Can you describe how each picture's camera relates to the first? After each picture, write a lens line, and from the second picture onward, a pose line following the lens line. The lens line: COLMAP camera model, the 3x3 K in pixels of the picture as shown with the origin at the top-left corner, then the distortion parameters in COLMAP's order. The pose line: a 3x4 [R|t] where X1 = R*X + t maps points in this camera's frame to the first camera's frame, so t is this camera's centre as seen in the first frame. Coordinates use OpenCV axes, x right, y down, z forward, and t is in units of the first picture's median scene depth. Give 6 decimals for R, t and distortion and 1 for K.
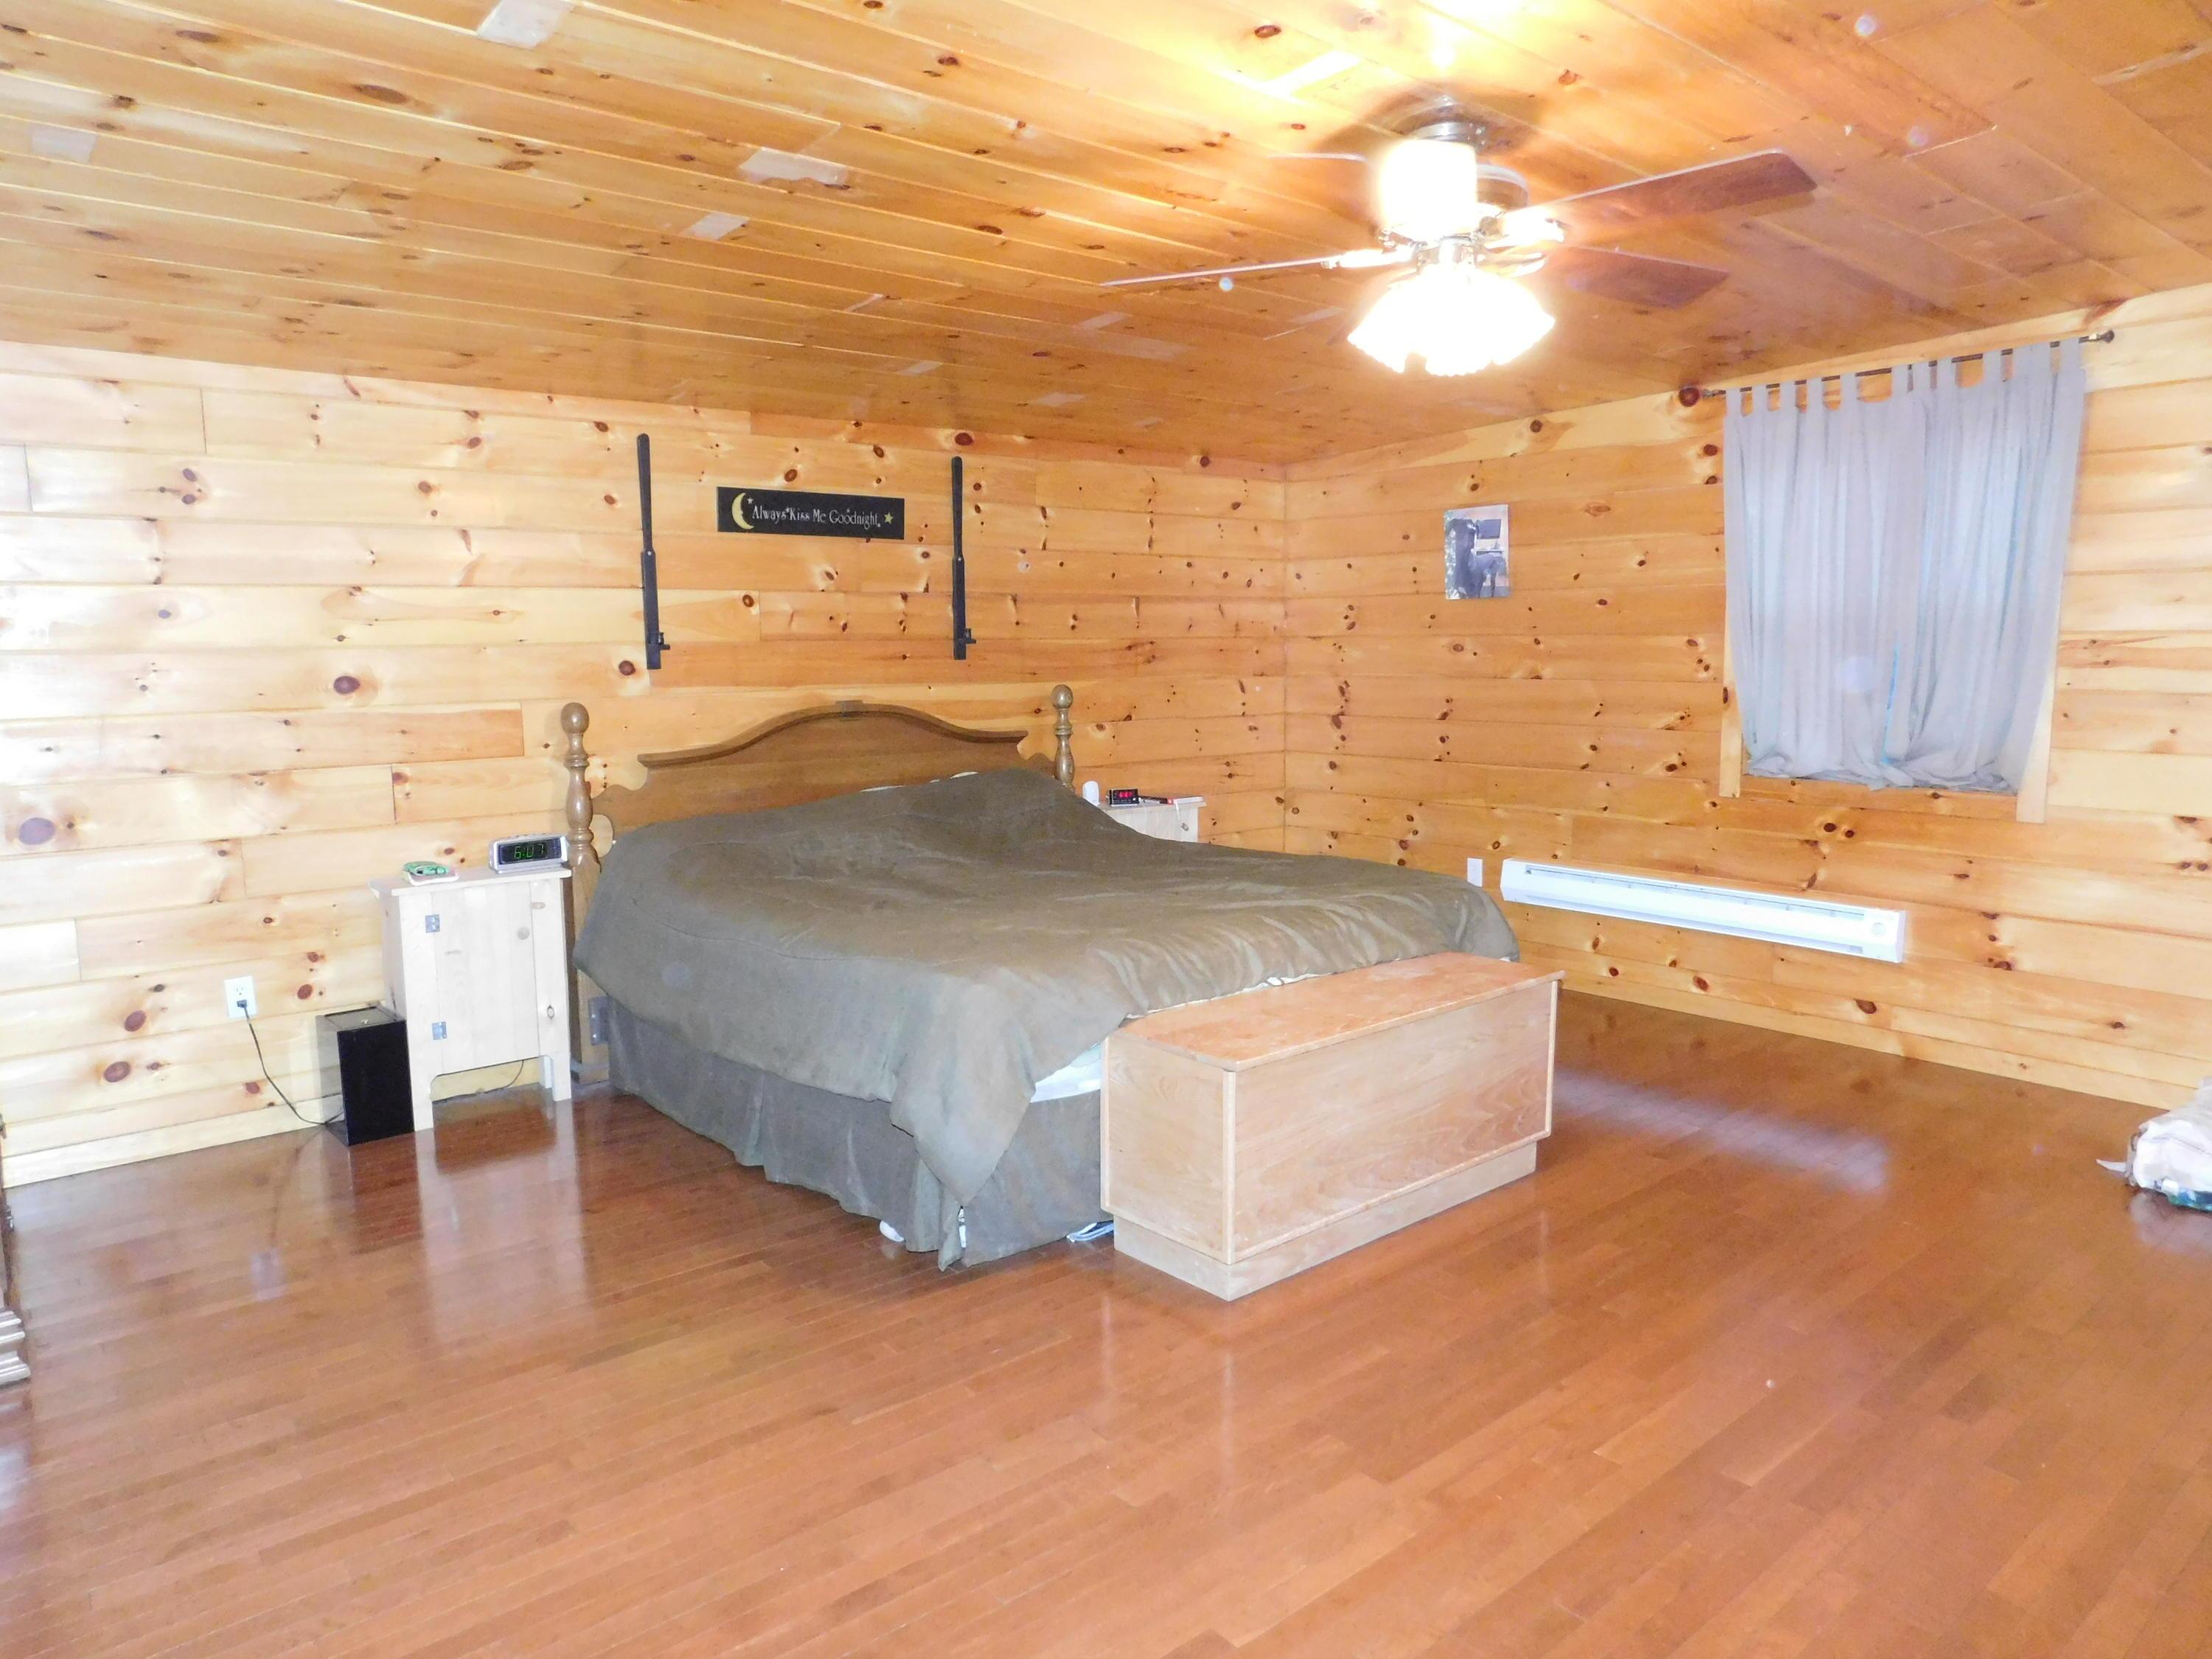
lens RADIAL K [[1483.1, 0, 1094.9], [0, 1483.1, 829.4], [0, 0, 1]] dist [-0.075695, 0.104922]
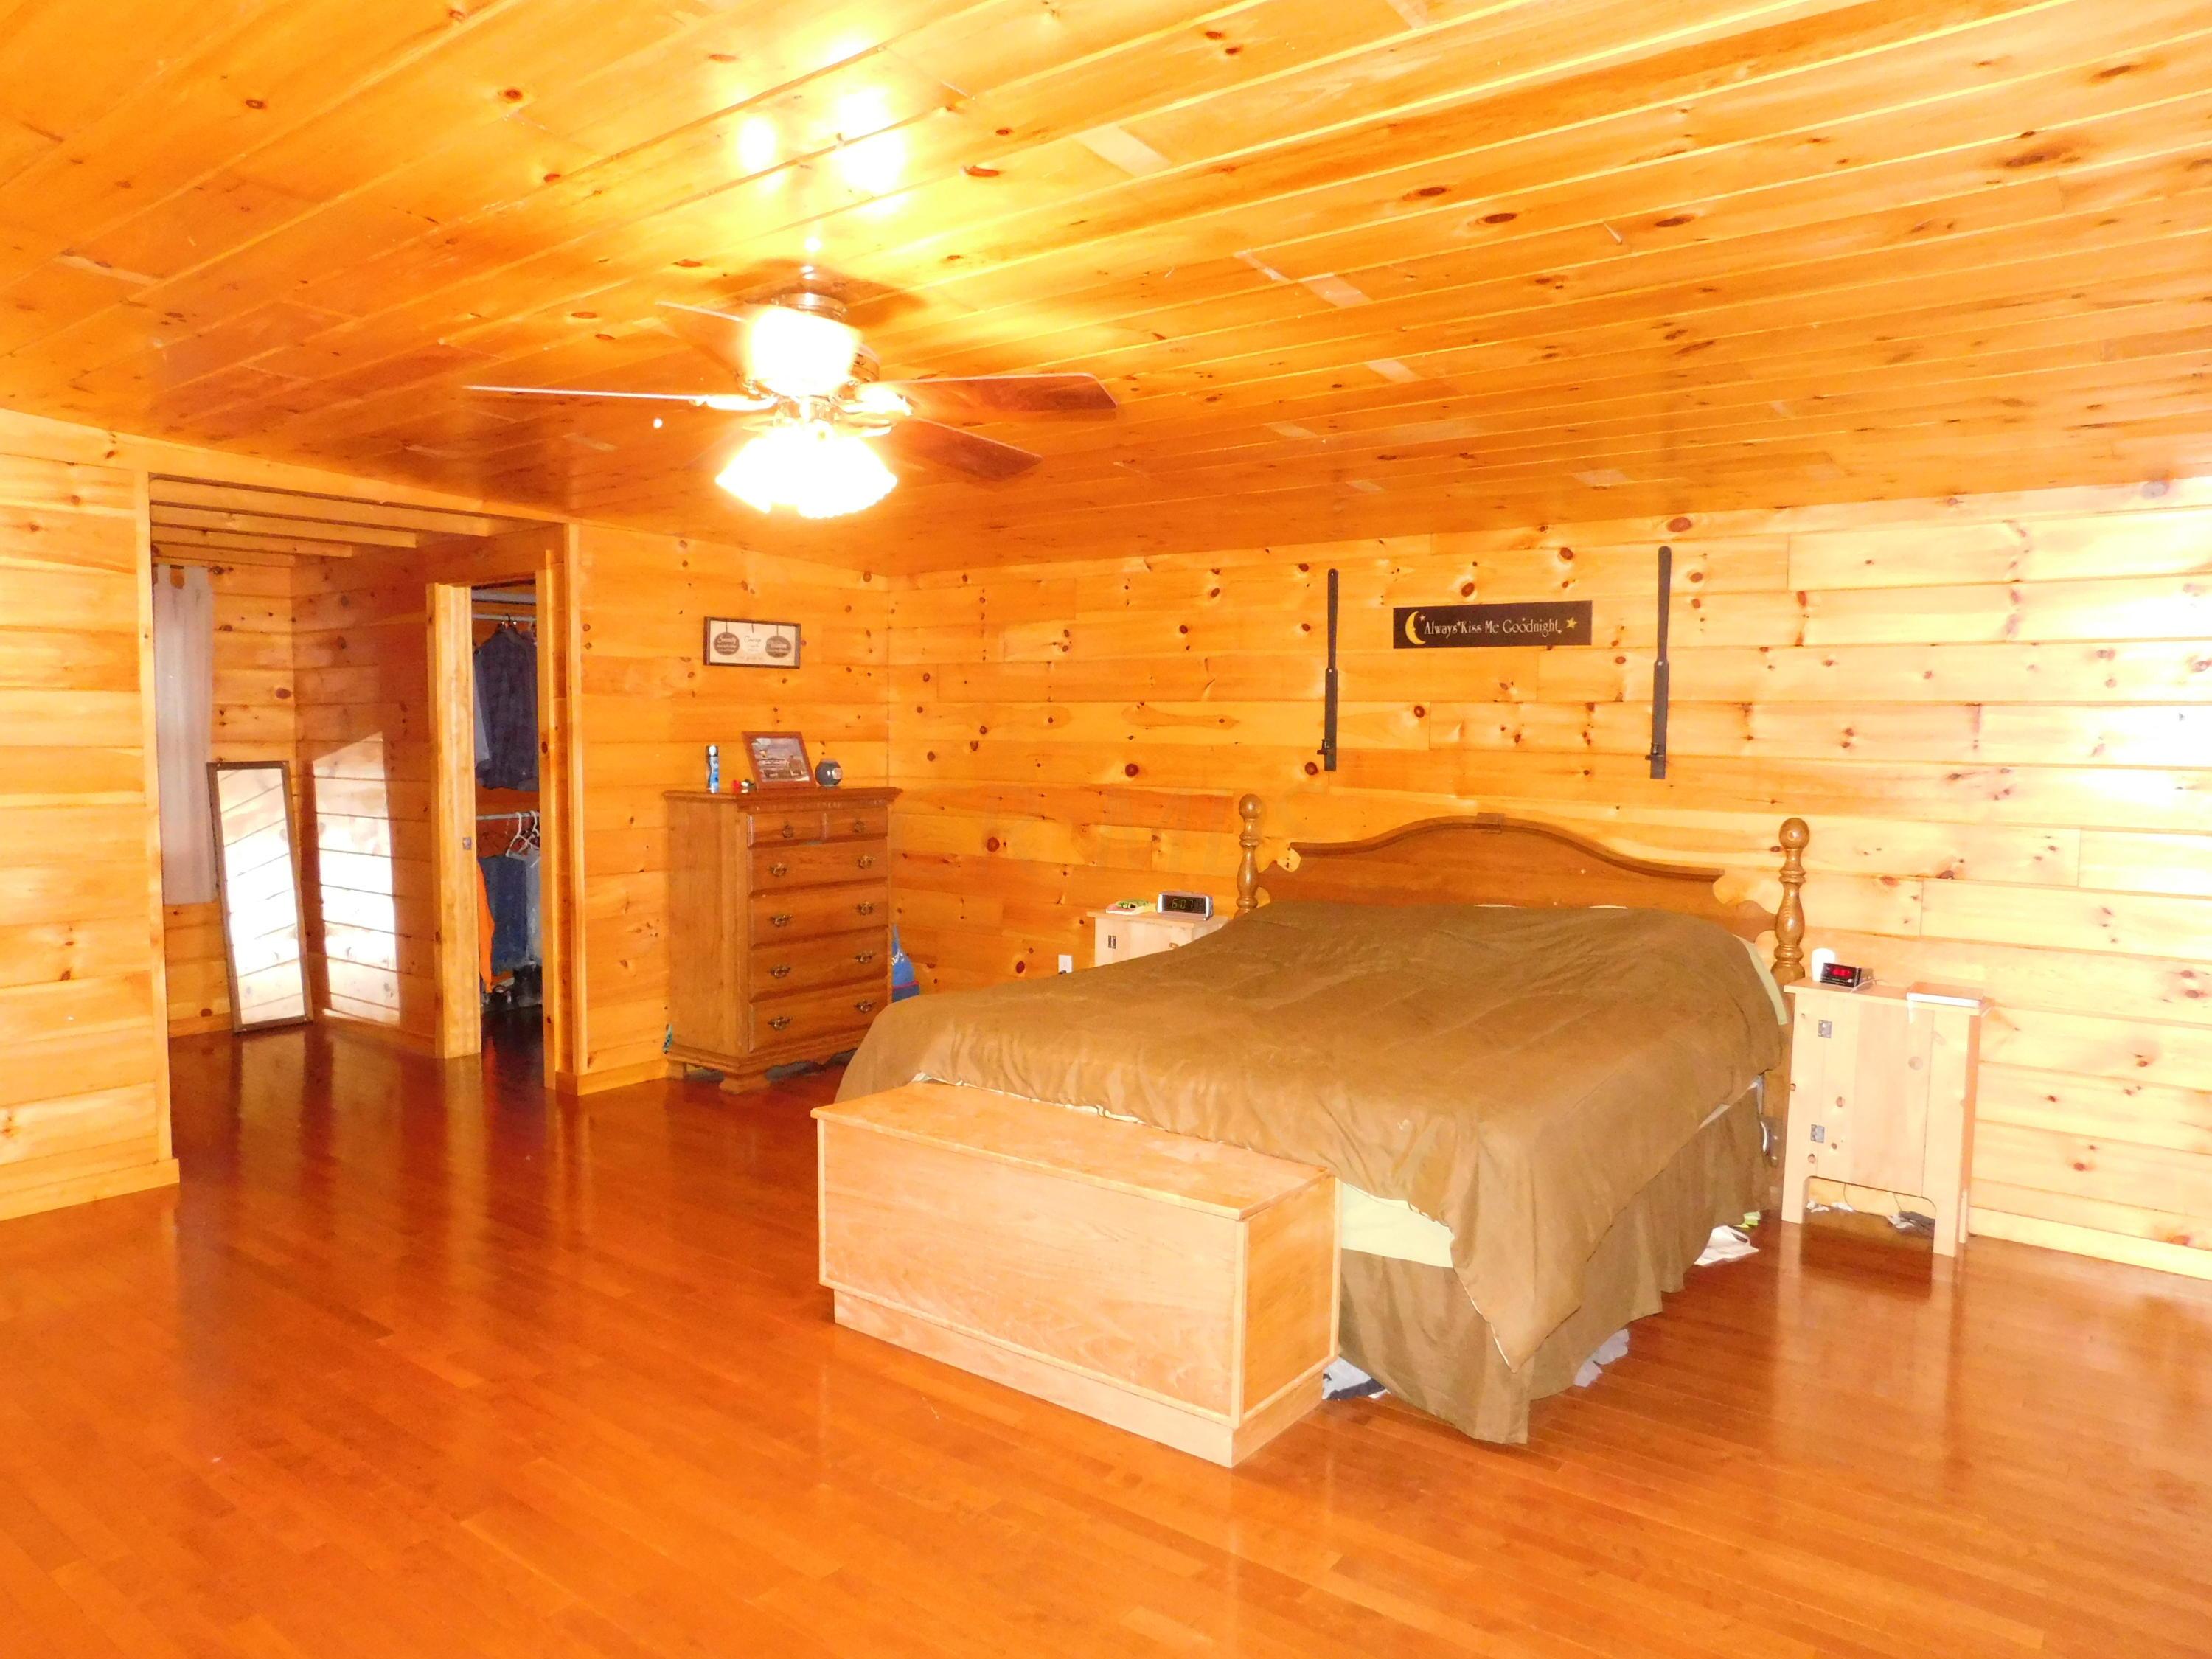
lens RADIAL K [[1475.5, 0, 1106.5], [0, 1475.5, 825.5], [0, 0, 1]] dist [-0.067158, 0.061764]
pose [[0.211135, 0.069396, -0.974990, 0.714622], [-0.145811, 0.988552, 0.038786, -0.078267], [0.966520, 0.133975, 0.218836, 0.535238]]
